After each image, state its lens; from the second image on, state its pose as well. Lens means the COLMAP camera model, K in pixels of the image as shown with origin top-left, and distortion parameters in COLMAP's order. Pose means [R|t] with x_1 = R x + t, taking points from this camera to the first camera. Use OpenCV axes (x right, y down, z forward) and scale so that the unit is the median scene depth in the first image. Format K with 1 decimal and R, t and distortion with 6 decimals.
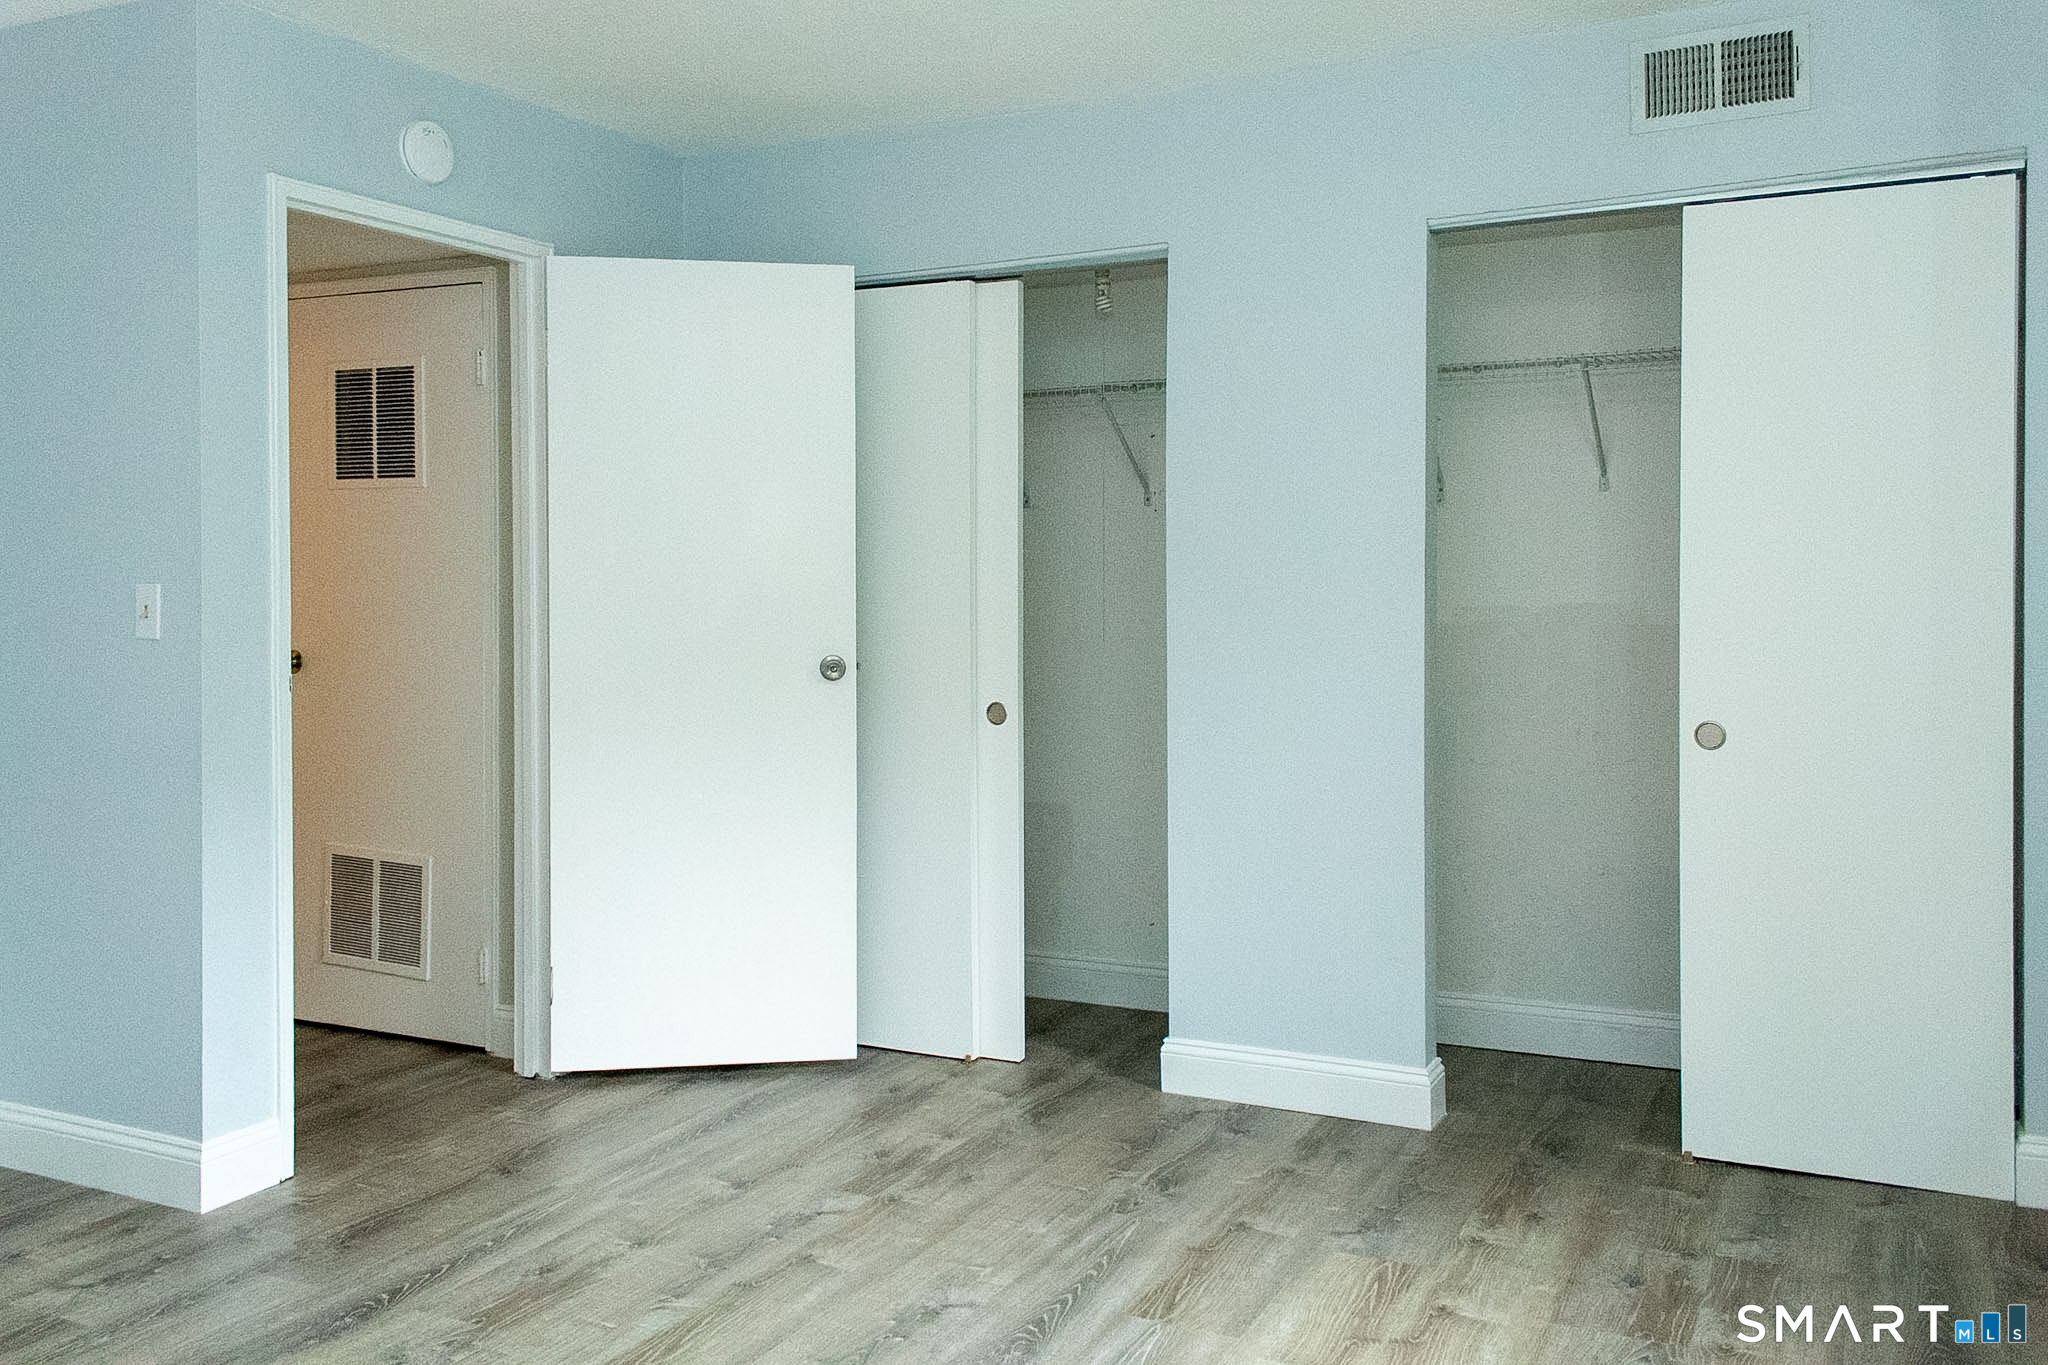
lens RADIAL K [[1707.8, 0, 1022.3], [0, 1707.8, 601.6], [0, 0, 1]] dist [0.018297, -0.004255]
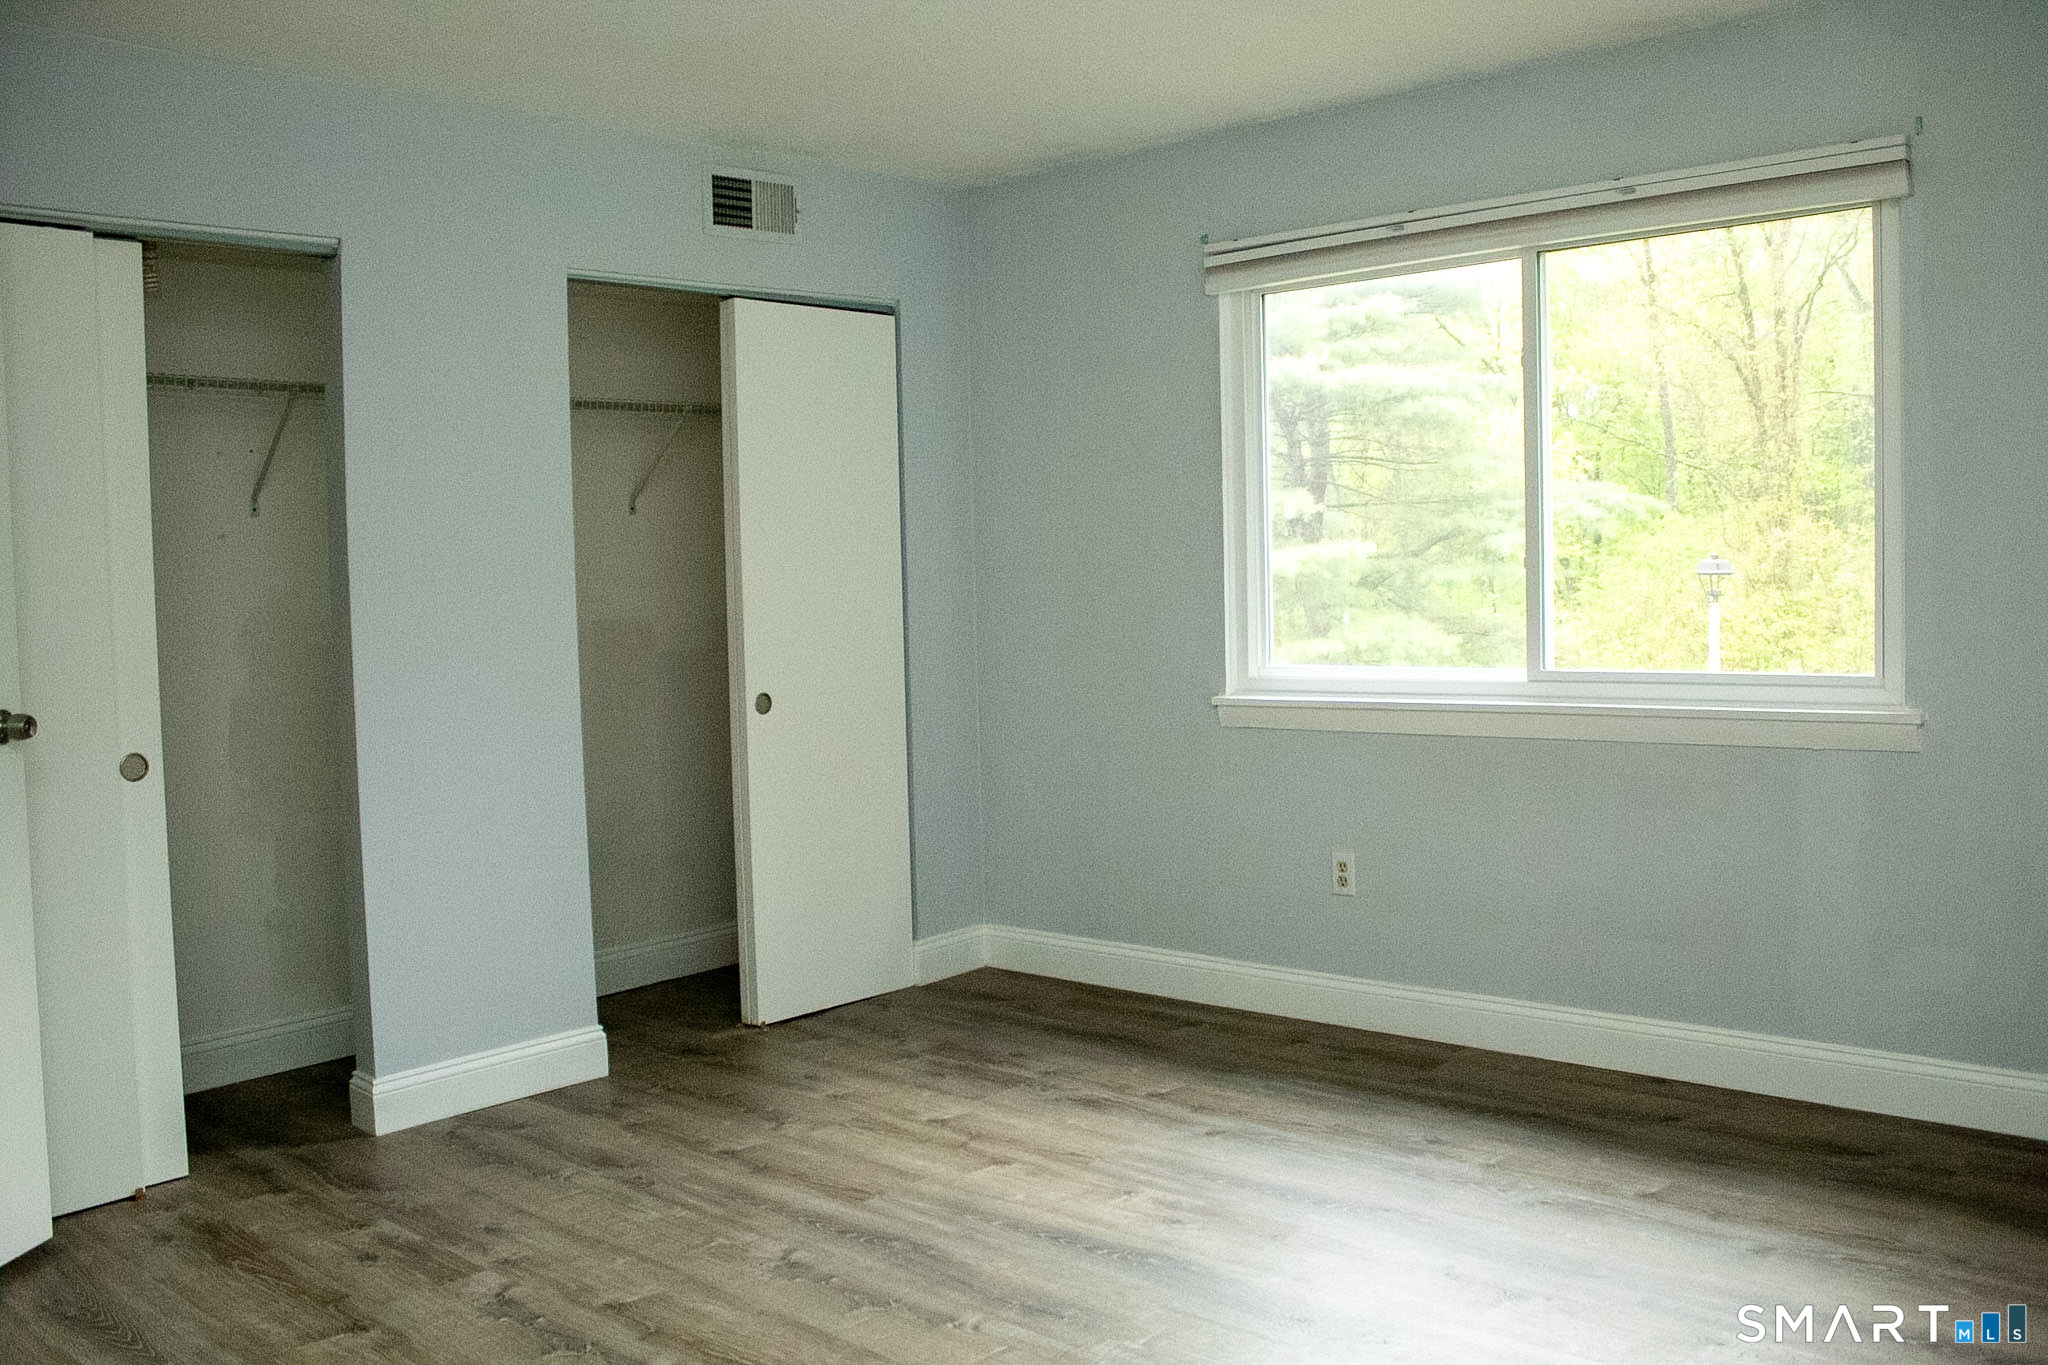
lens RADIAL K [[1771.4, 0, 978.2], [0, 1771.4, 630.6], [0, 0, 1]] dist [-0.007235, -0.001190]
pose [[0.292695, -0.036728, 0.955500, -0.853369], [0.042156, 0.998786, 0.025478, -0.005637], [-0.955276, 0.032822, 0.293888, 0.437318]]
